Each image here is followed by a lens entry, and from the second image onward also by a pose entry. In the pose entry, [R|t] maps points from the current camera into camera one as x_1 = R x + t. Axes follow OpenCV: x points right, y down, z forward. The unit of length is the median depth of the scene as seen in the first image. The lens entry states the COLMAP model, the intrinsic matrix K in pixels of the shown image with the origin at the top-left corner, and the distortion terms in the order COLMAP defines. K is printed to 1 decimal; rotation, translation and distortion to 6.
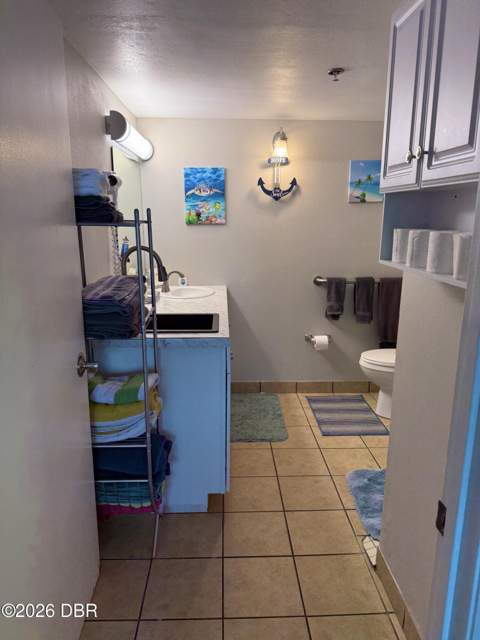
lens RADIAL K [[447.0, 0, 238.8], [0, 447.0, 323.7], [0, 0, 1]] dist [0.059036, -0.072694]
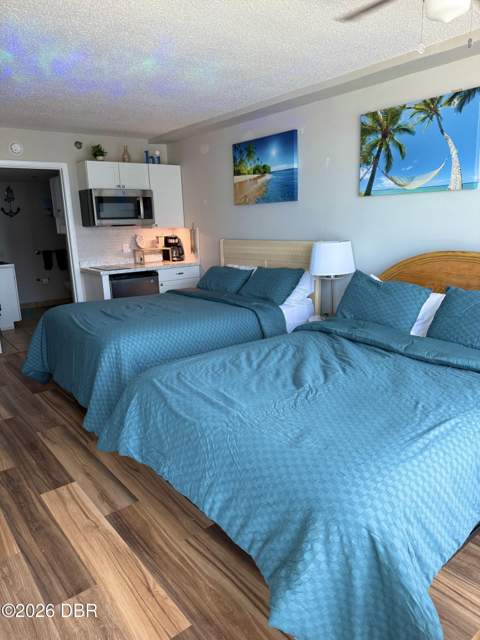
lens RADIAL K [[447.0, 0, 246.9], [0, 447.0, 325.1], [0, 0, 1]] dist [0.059036, -0.072694]
pose [[0.798612, -0.168038, 0.577912, -0.375066], [0.179020, 0.983093, 0.038465, 0.381718], [-0.574605, 0.072739, 0.815192, -1.483892]]
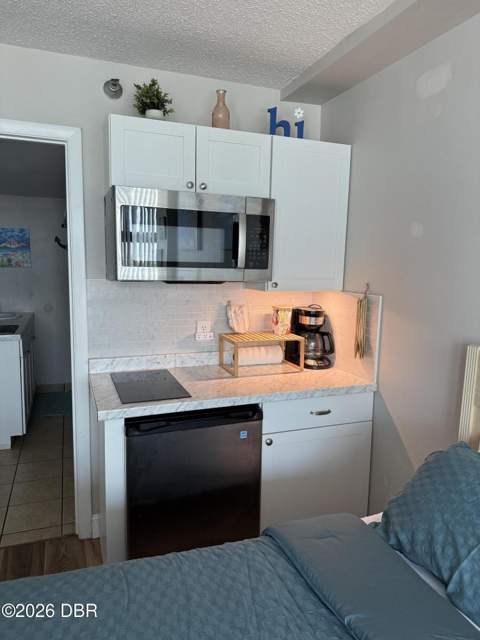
lens RADIAL K [[447.0, 0, 240.5], [0, 447.0, 324.9], [0, 0, 1]] dist [0.059036, -0.072694]
pose [[0.946897, -0.031200, 0.320021, 0.135404], [0.063797, 0.993724, -0.091886, 0.131074], [-0.315146, 0.107423, 0.942944, -0.533157]]
